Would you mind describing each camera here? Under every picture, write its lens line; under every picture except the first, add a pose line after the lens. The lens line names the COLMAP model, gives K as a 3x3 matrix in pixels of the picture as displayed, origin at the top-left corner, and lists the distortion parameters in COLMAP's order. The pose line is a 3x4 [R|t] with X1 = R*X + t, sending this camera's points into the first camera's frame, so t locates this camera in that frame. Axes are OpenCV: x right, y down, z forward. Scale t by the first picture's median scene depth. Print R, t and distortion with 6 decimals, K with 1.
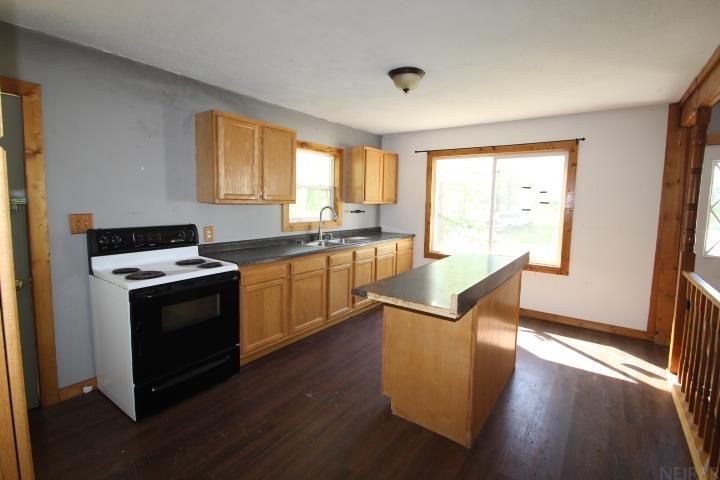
lens RADIAL K [[336.7, 0, 361.4], [0, 336.7, 233.9], [0, 0, 1]] dist [0.021116, -0.019384]
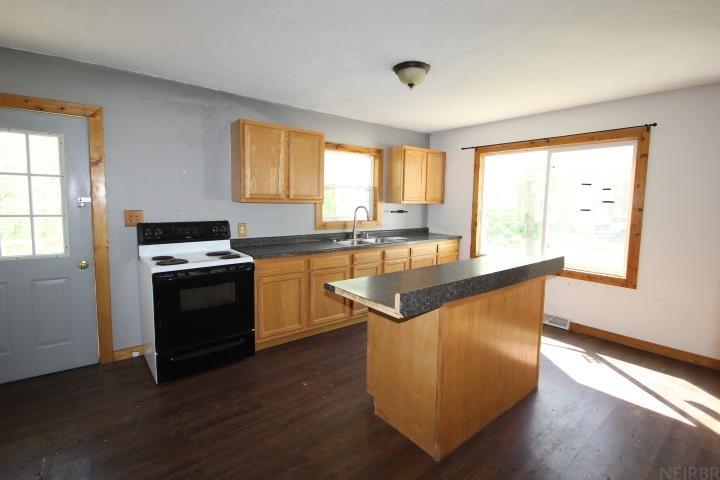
lens RADIAL K [[336.7, 0, 361.4], [0, 336.7, 233.9], [0, 0, 1]] dist [0.021116, -0.019384]
pose [[0.964856, 0.022109, -0.261849, 0.223242], [-0.023795, 0.999712, -0.003270, 0.008345], [0.261701, 0.009386, 0.965103, 0.022941]]
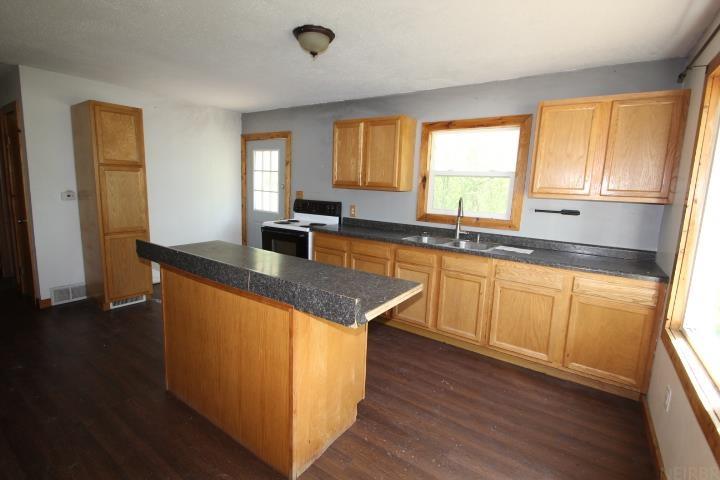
lens RADIAL K [[336.7, 0, 361.4], [0, 336.7, 233.9], [0, 0, 1]] dist [0.021116, -0.019384]
pose [[0.026810, 0.124788, -0.991821, 0.904884], [-0.144903, 0.982184, 0.119659, -0.076925], [0.989083, 0.140510, 0.044415, 0.988322]]
